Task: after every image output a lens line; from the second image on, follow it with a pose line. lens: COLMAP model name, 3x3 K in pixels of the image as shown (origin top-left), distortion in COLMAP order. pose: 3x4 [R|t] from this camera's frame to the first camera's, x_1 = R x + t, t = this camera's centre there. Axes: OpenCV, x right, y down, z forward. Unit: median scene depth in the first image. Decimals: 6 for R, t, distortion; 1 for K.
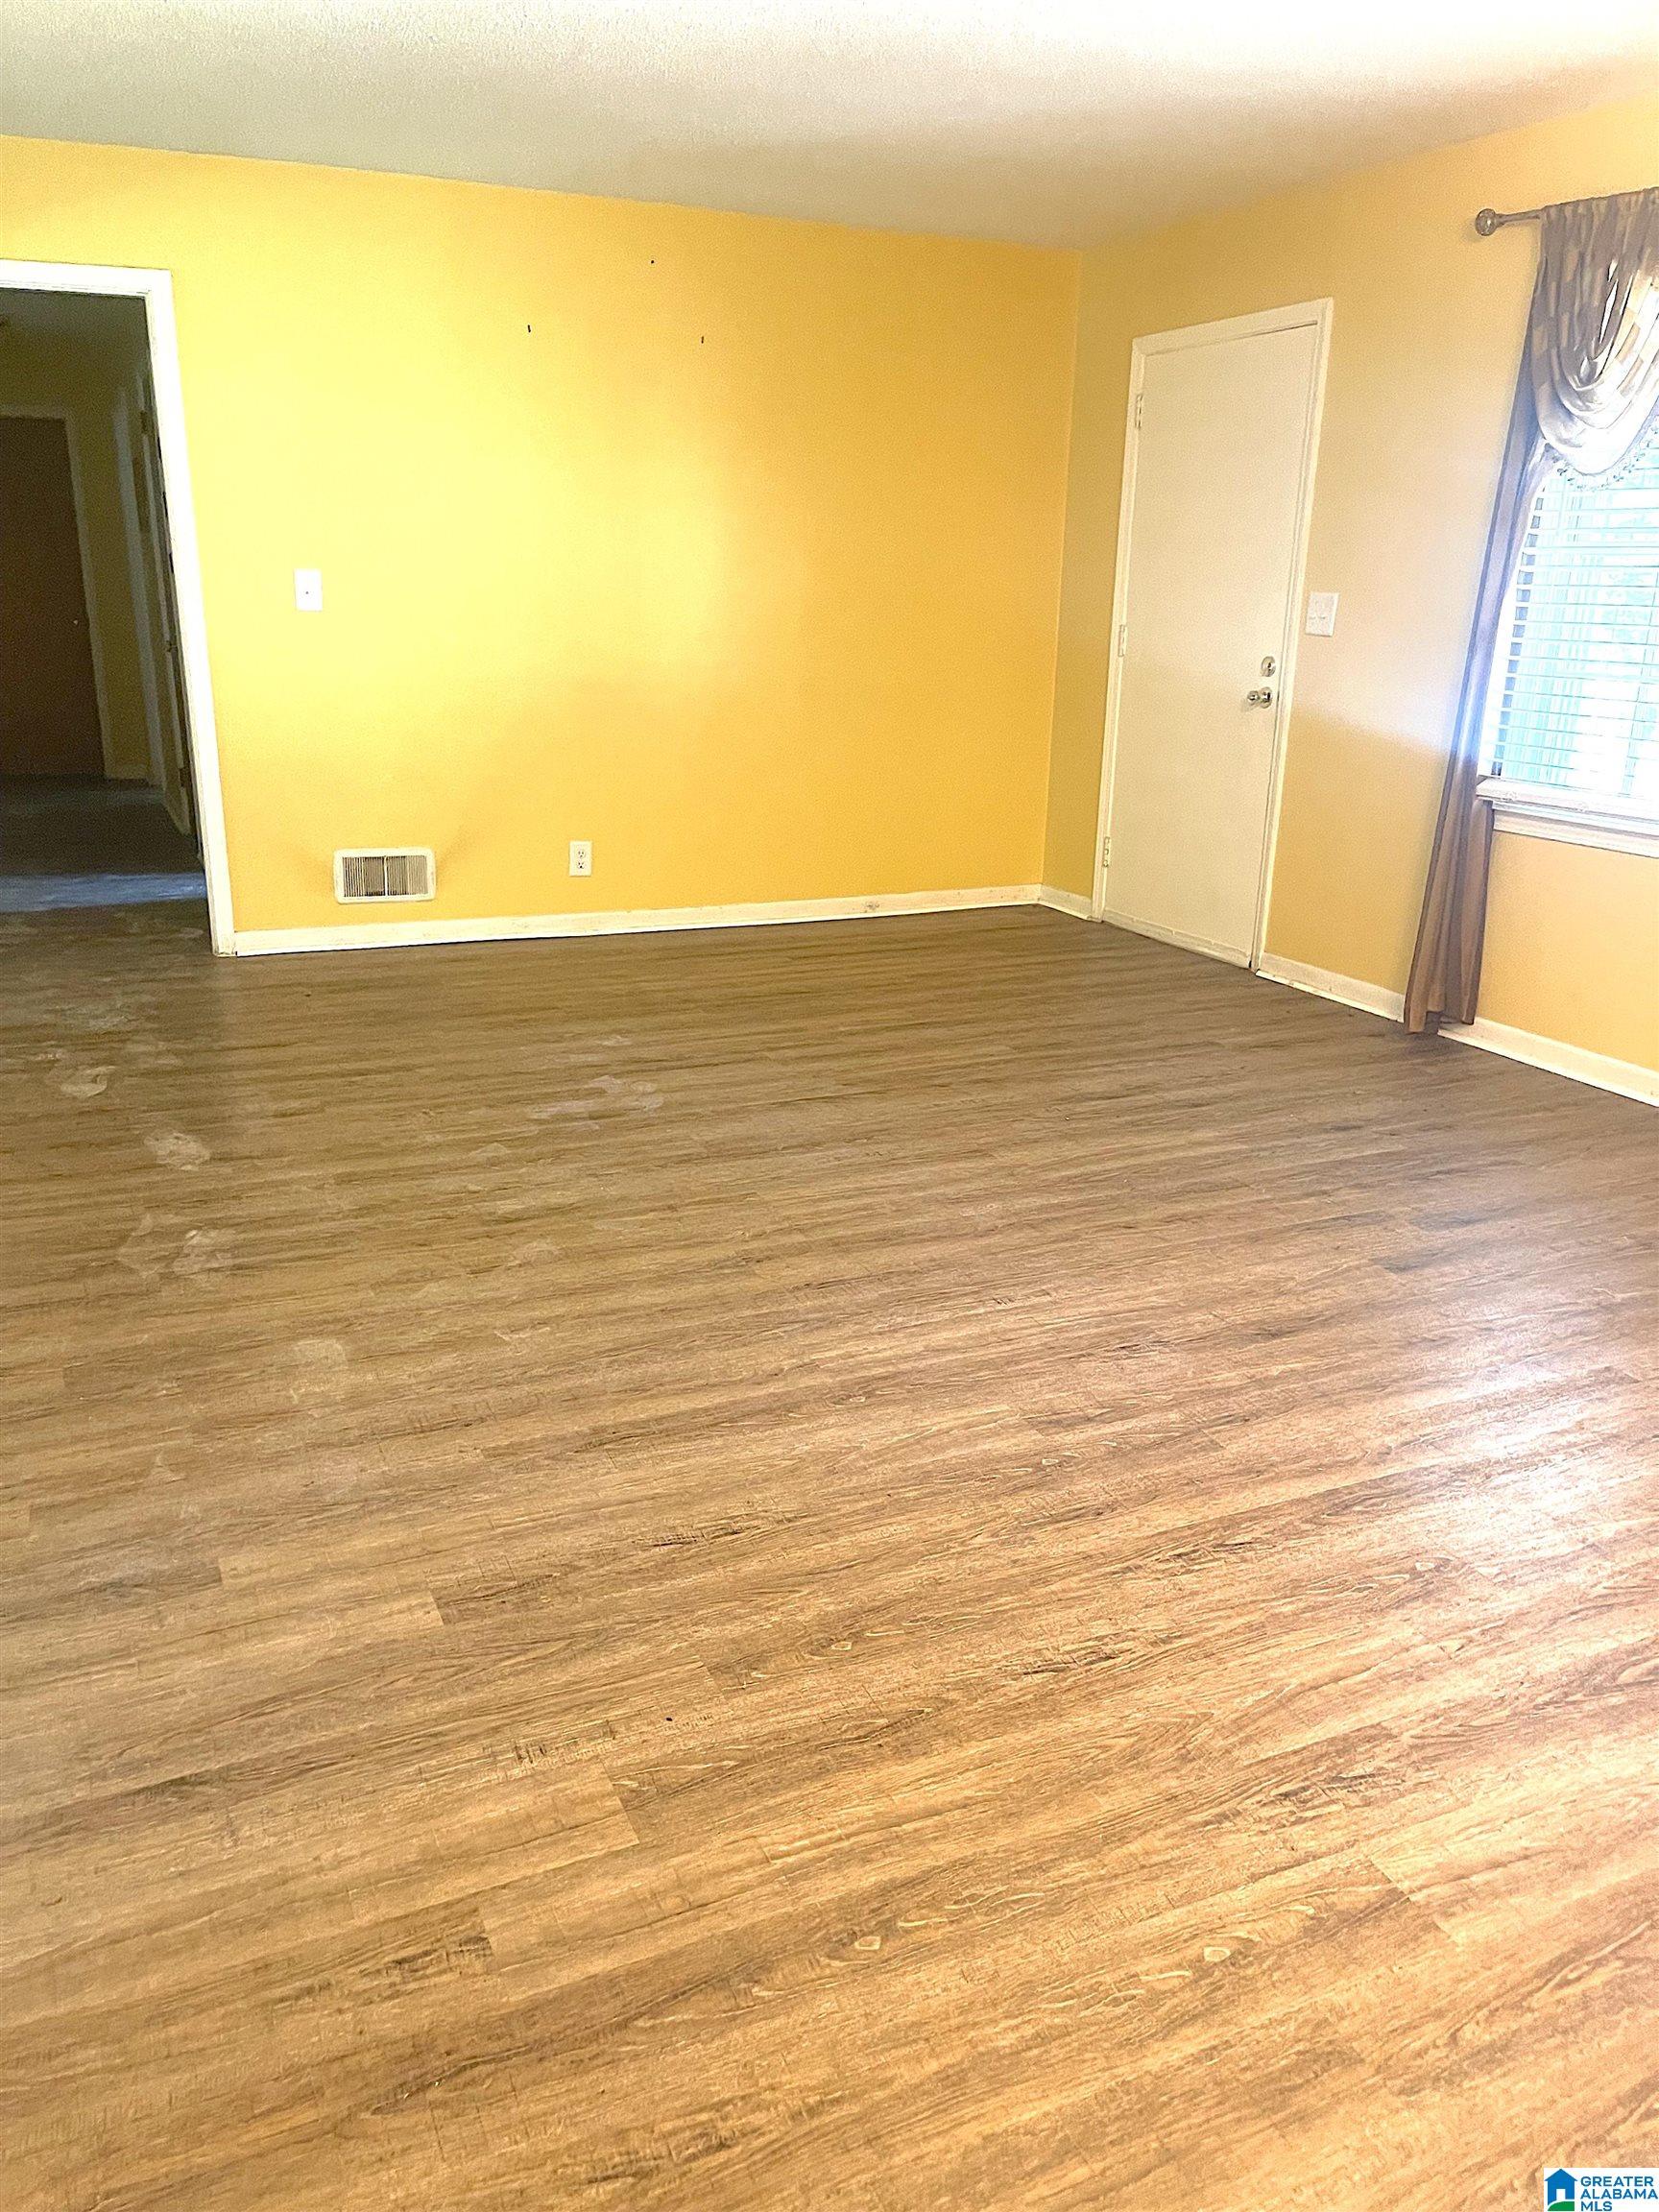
lens RADIAL K [[1684.7, 0, 832.5], [0, 1684.7, 1103.8], [0, 0, 1]] dist [0.062846, -0.049543]
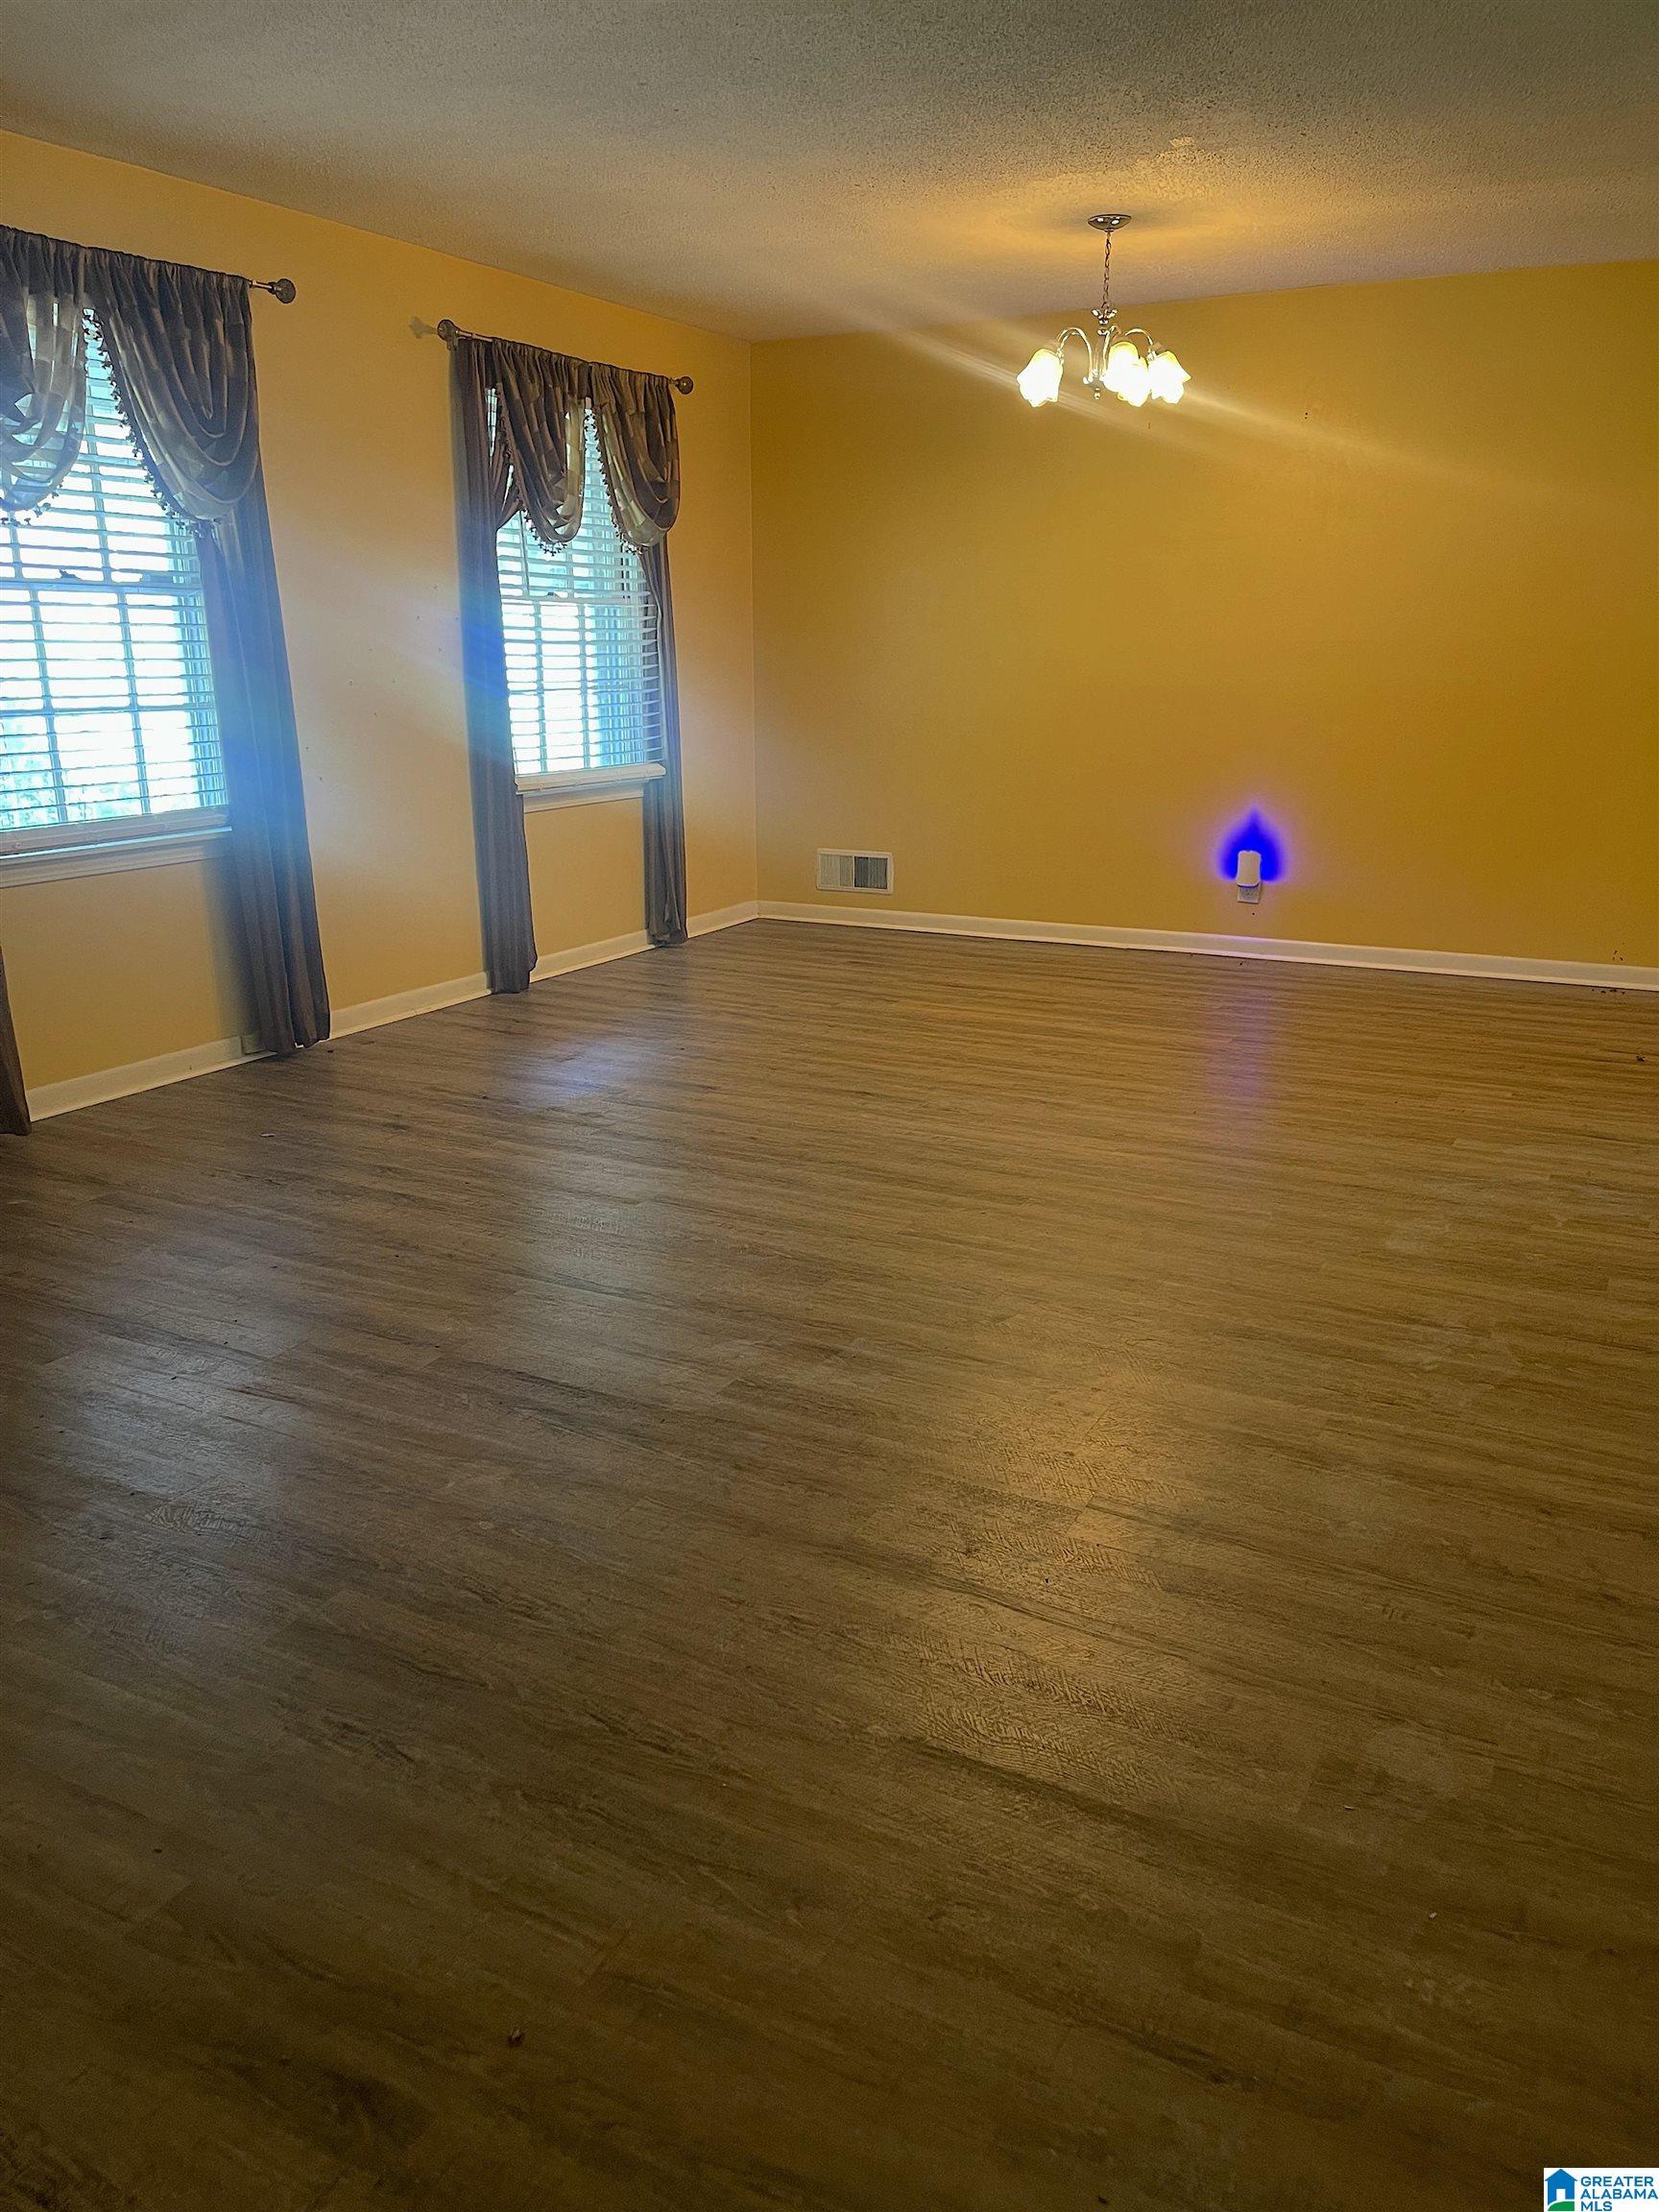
lens RADIAL K [[1684.7, 0, 834.4], [0, 1684.7, 1111.1], [0, 0, 1]] dist [0.062846, -0.049543]
pose [[-0.611554, -0.230053, 0.757019, -0.961062], [0.225504, 0.866430, 0.445474, -0.583833], [-0.758386, 0.443143, -0.477990, 1.859578]]
